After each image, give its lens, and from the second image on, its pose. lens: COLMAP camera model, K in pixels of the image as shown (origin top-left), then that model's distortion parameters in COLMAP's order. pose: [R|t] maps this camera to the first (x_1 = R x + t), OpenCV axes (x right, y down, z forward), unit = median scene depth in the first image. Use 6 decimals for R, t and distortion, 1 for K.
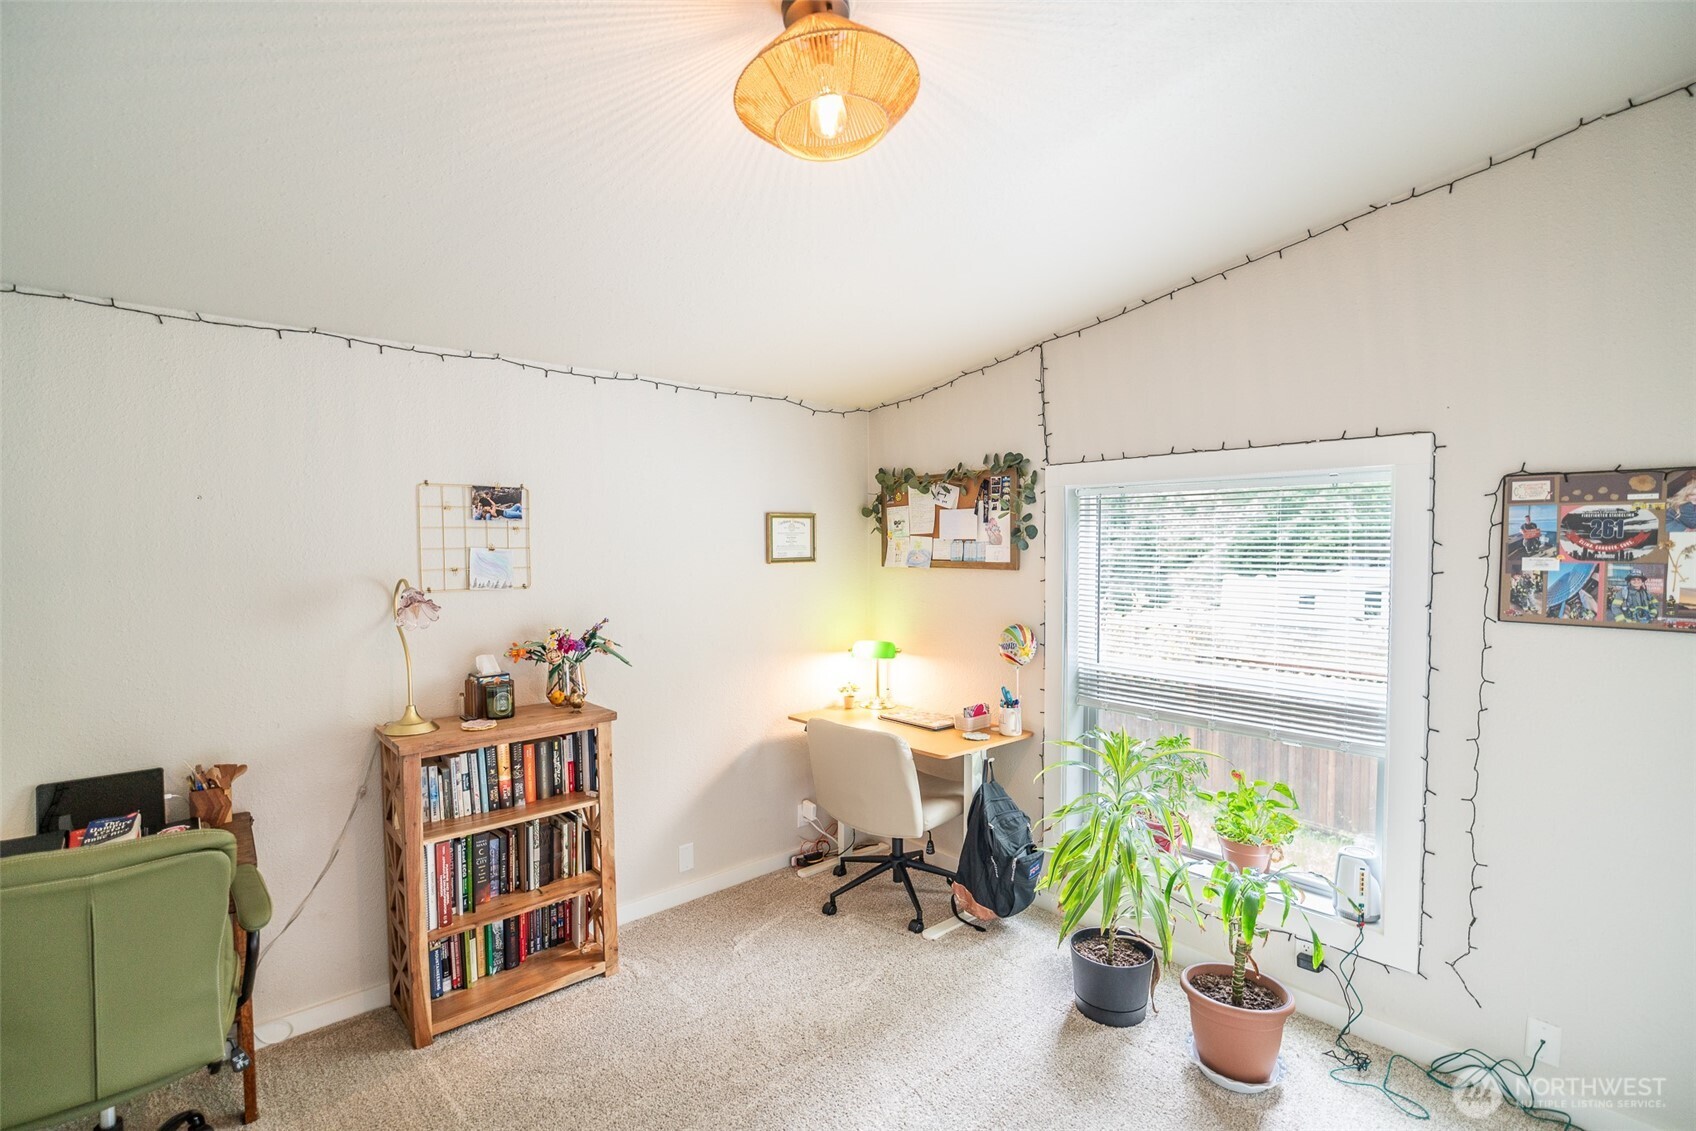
lens RADIAL K [[789.9, 0, 847.1], [0, 789.9, 577.2], [0, 0, 1]] dist [-0.018420, 0.006694]
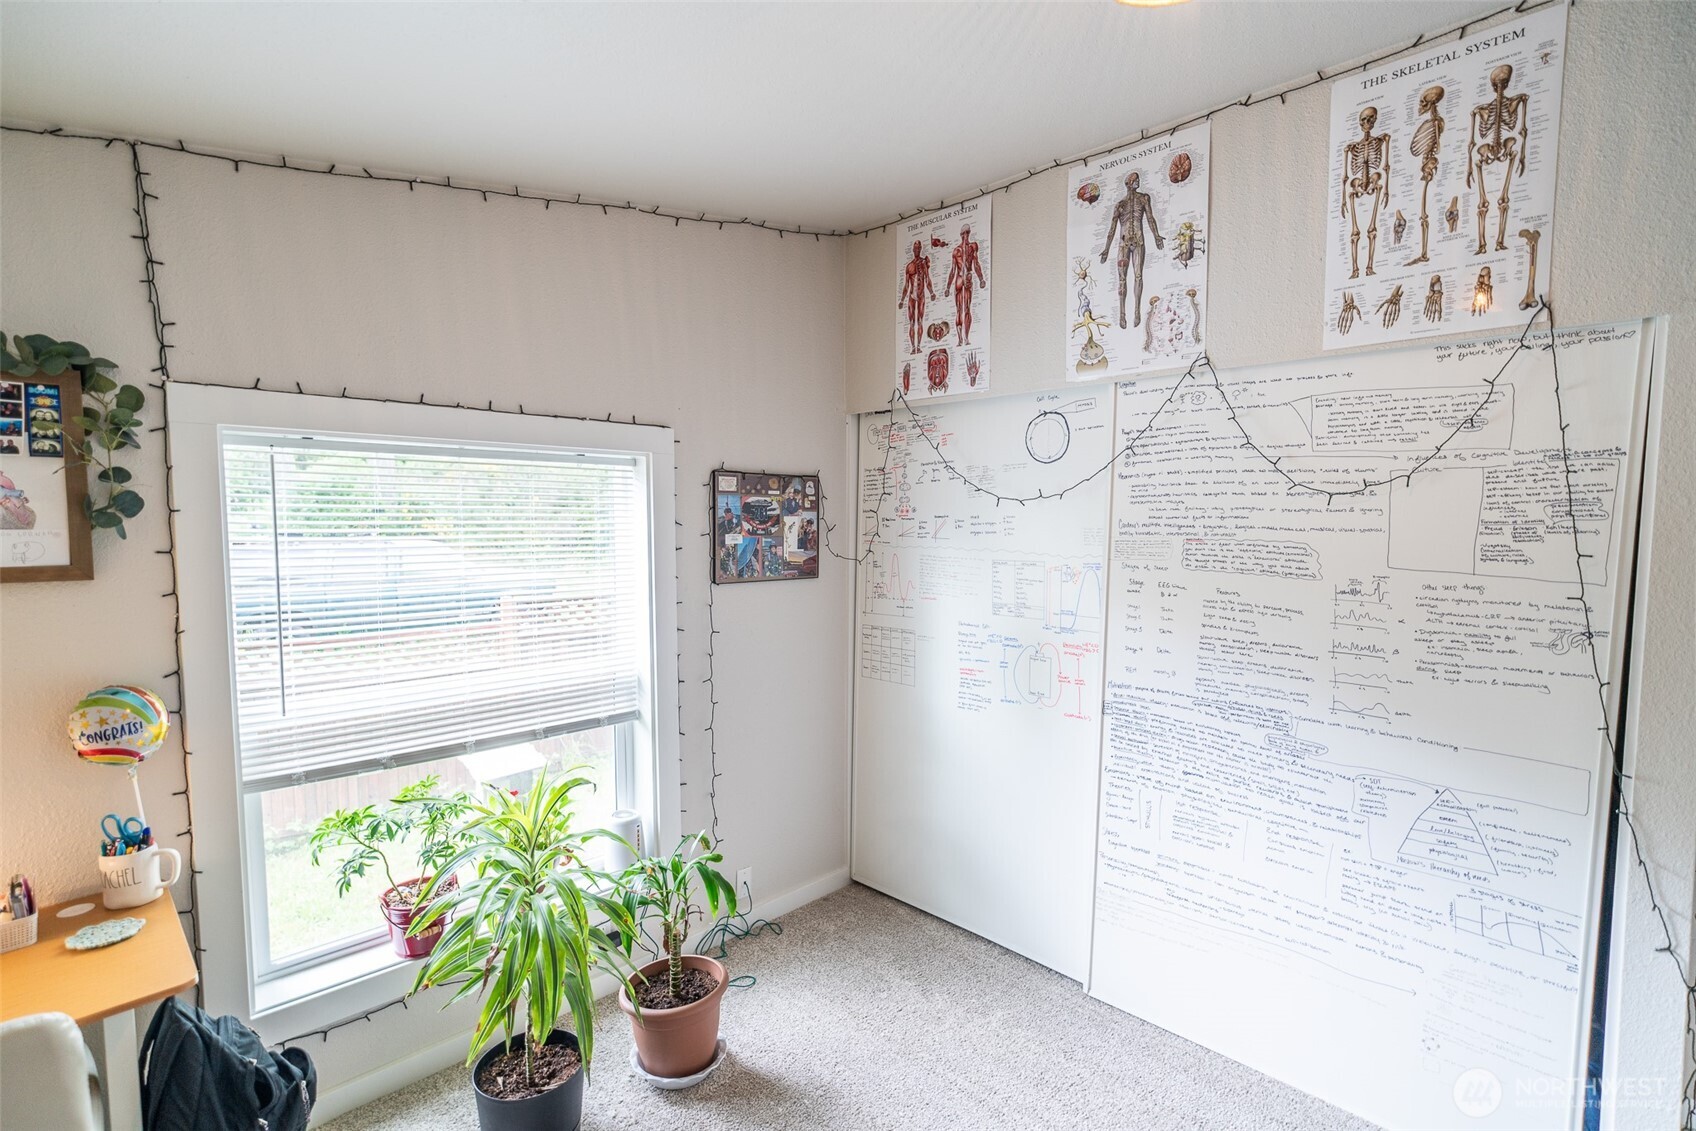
lens RADIAL K [[789.9, 0, 847.1], [0, 789.9, 577.2], [0, 0, 1]] dist [-0.018420, 0.006694]
pose [[-0.056796, -0.067772, 0.996083, -0.359029], [0.044481, 0.996531, 0.070339, -0.028186], [-0.997394, 0.048301, -0.053584, 0.651351]]
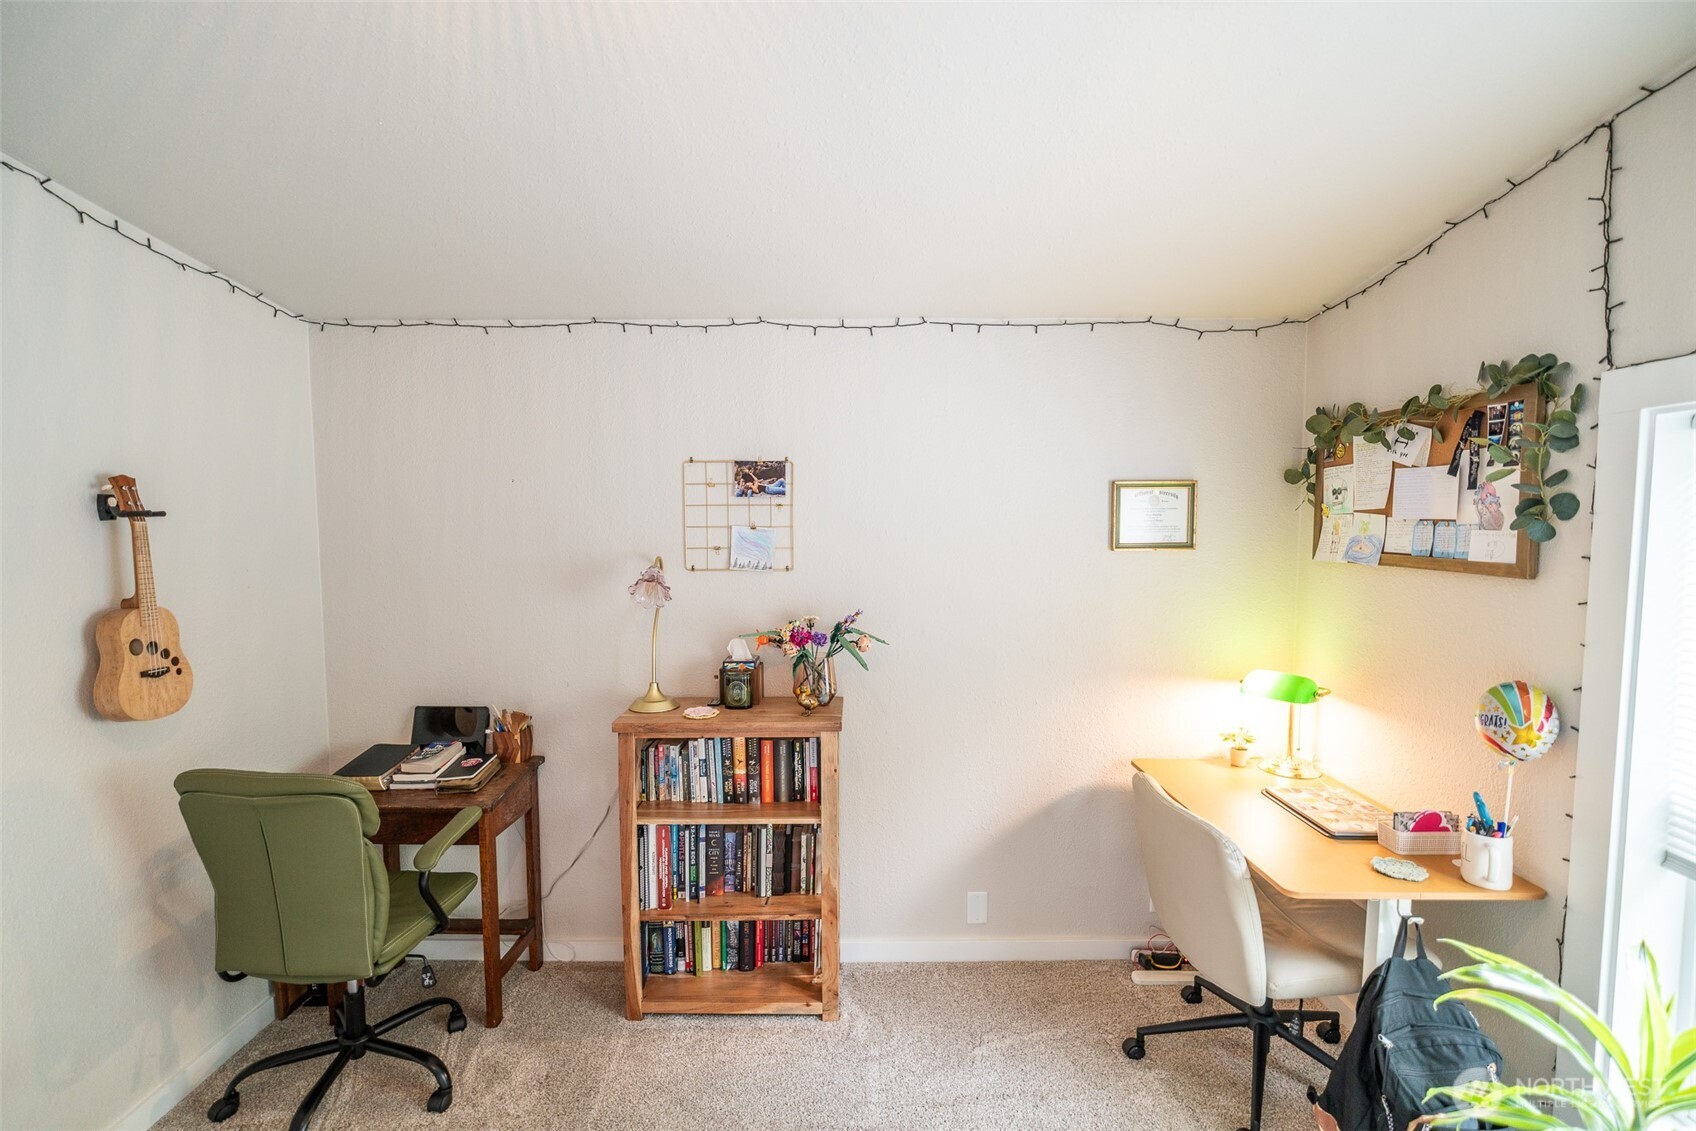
lens RADIAL K [[789.9, 0, 847.1], [0, 789.9, 577.2], [0, 0, 1]] dist [-0.018420, 0.006694]
pose [[0.747544, 0.054153, -0.662001, 0.260399], [-0.031907, 0.998448, 0.045645, -0.022999], [0.663446, -0.012999, 0.748111, 0.365348]]
